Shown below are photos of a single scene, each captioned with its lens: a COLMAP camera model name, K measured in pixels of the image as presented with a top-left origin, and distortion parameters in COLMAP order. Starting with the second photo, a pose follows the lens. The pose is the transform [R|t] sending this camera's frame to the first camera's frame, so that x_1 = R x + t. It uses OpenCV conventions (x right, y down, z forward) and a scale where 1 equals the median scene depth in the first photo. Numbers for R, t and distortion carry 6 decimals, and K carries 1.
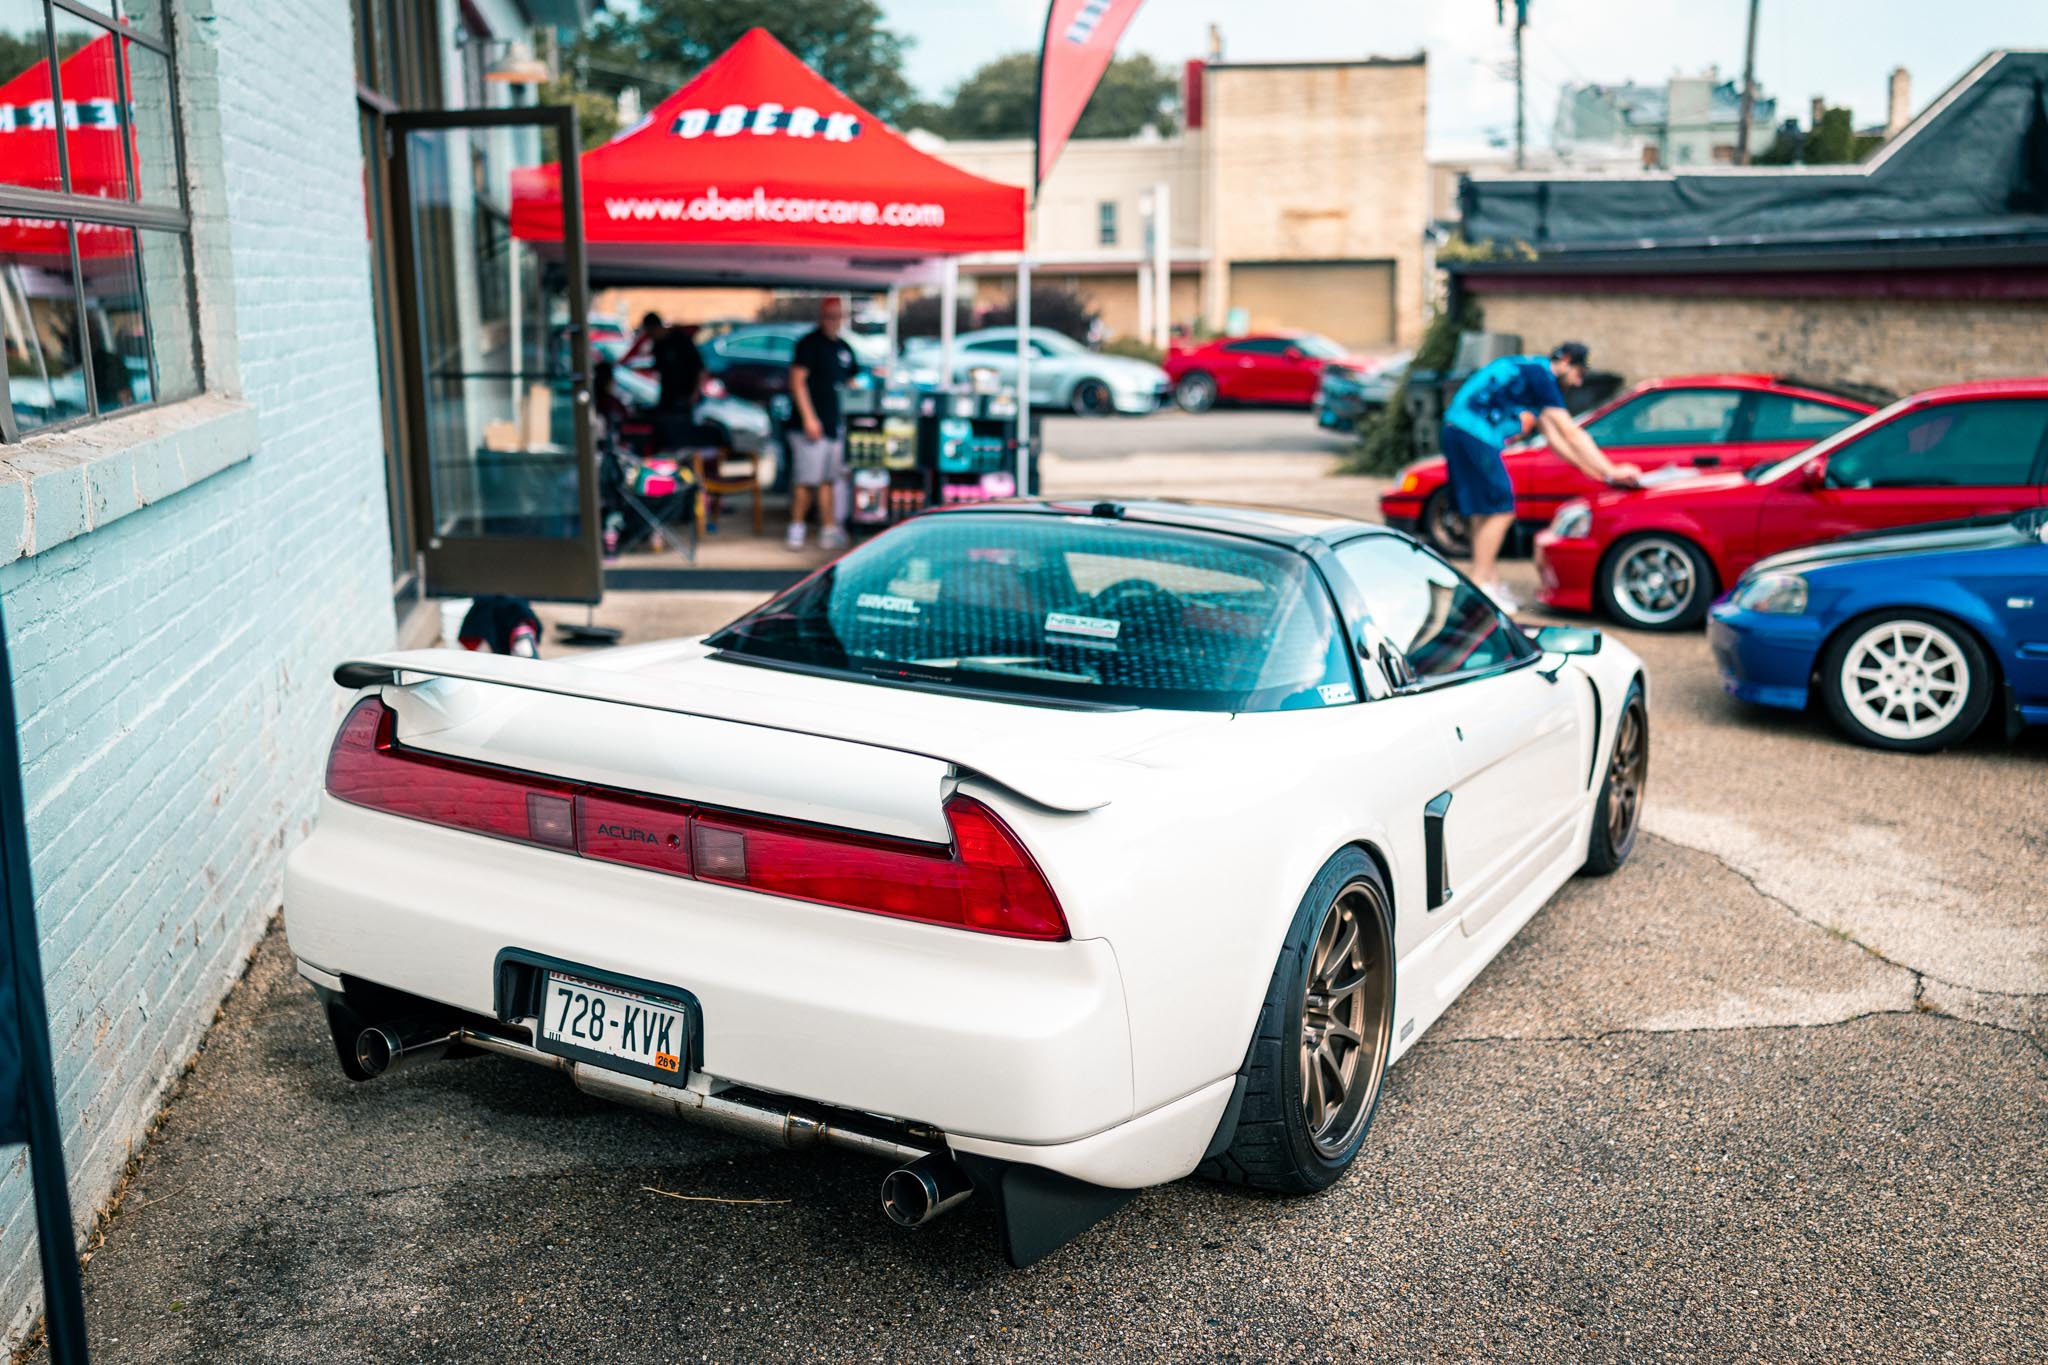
lens RADIAL K [[2081.0, 0, 1024.0], [0, 2081.0, 682.5], [0, 0, 1]] dist [0.029555, -0.030197]
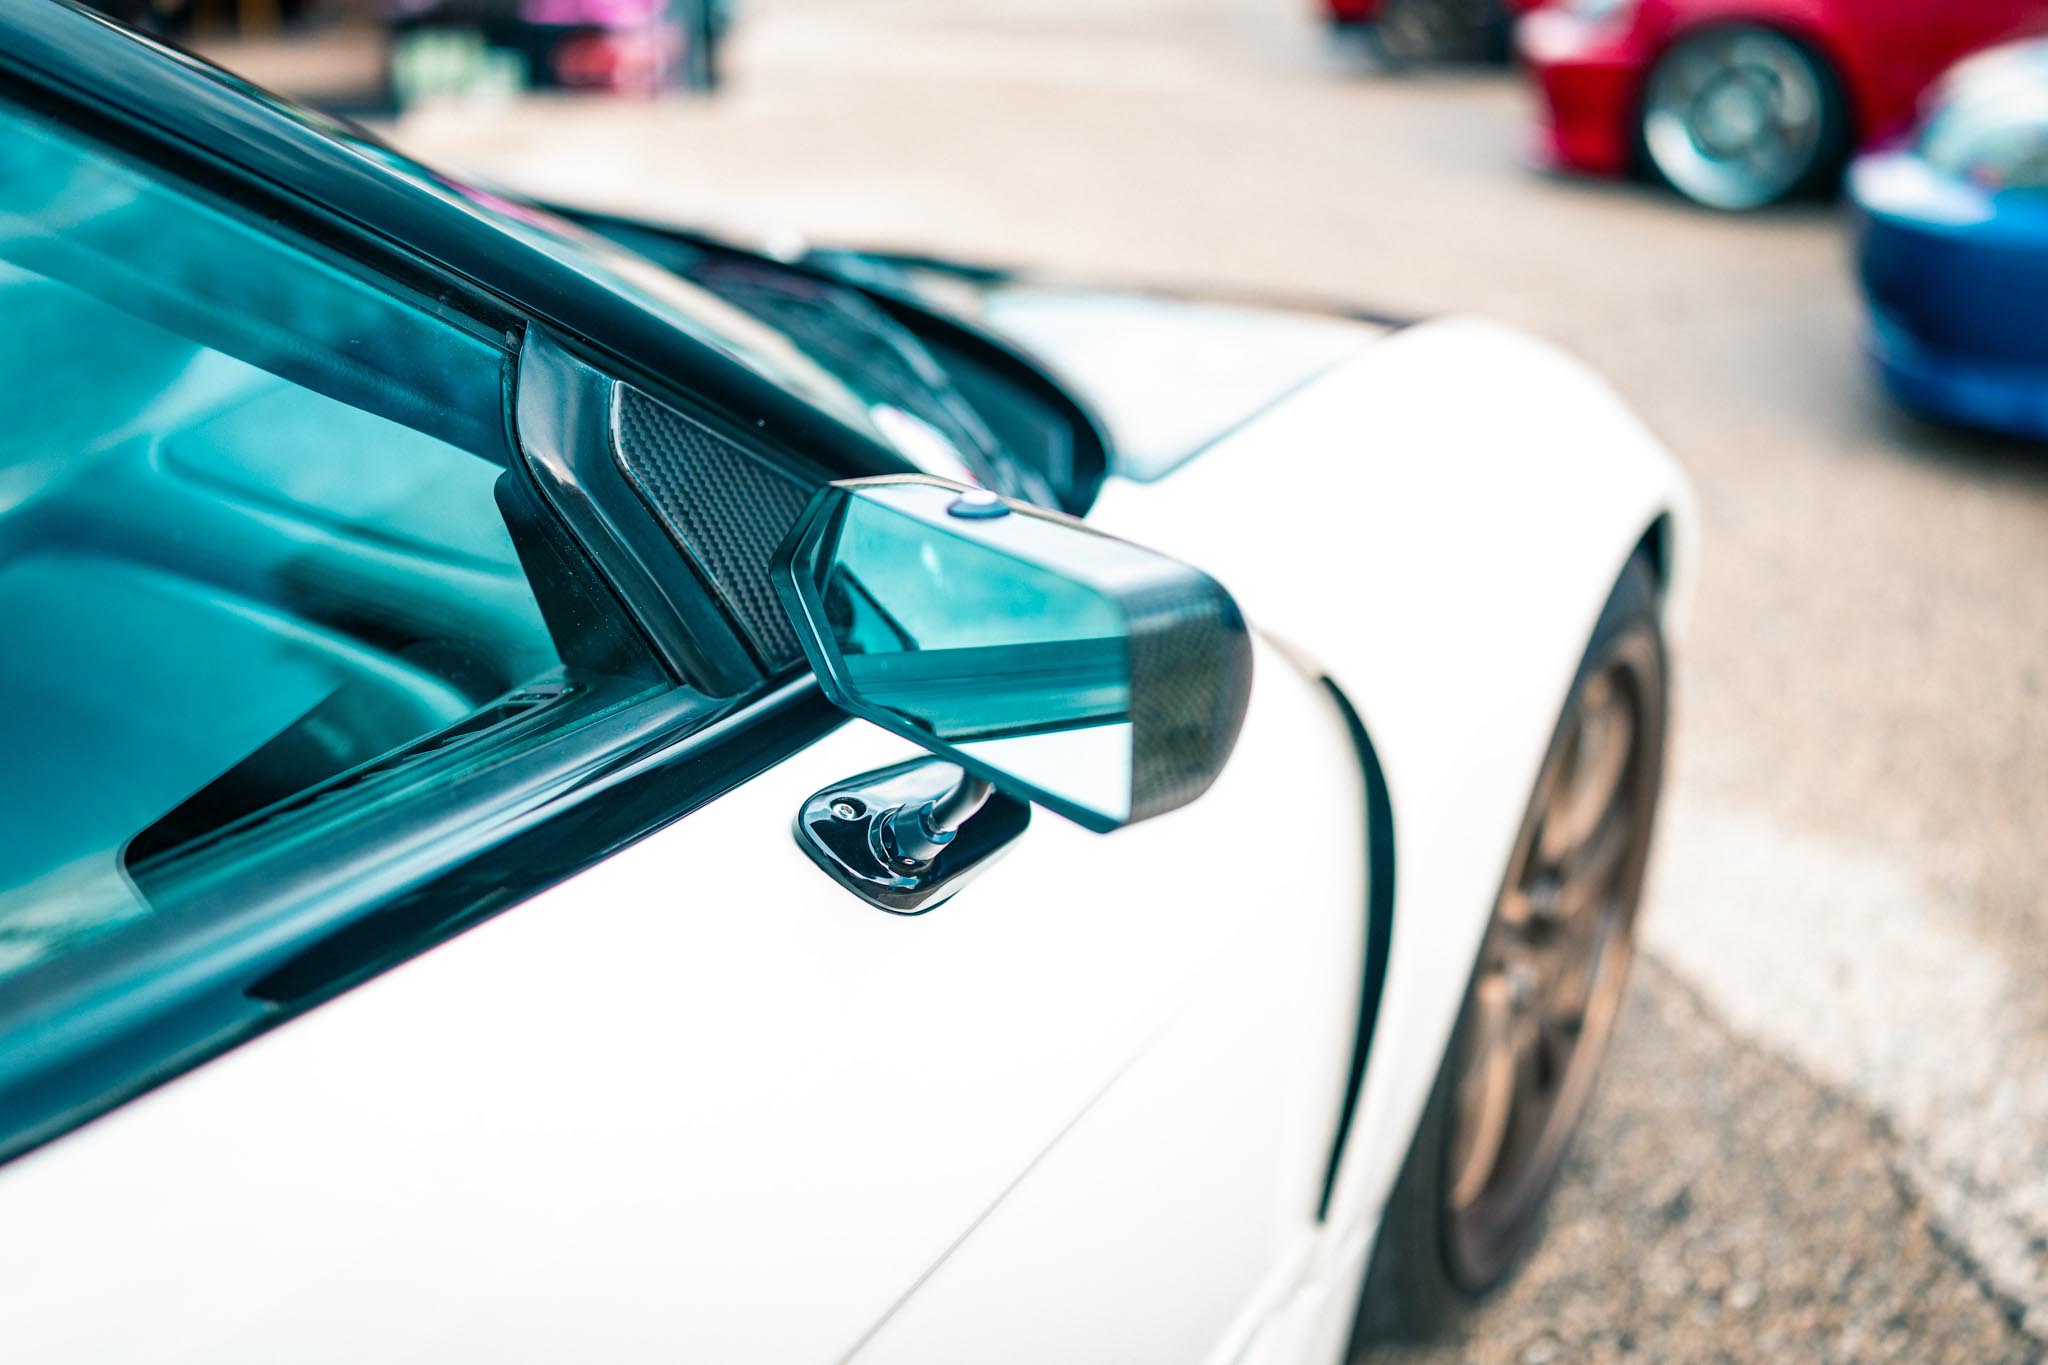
lens RADIAL K [[2081.0, 0, 1024.0], [0, 2081.0, 682.5], [0, 0, 1]] dist [0.029555, -0.030197]
pose [[0.999620, 0.021822, -0.016818, 0.206245], [-0.017567, 0.975093, 0.221101, -0.034919], [0.021224, -0.220721, 0.975106, 0.691837]]
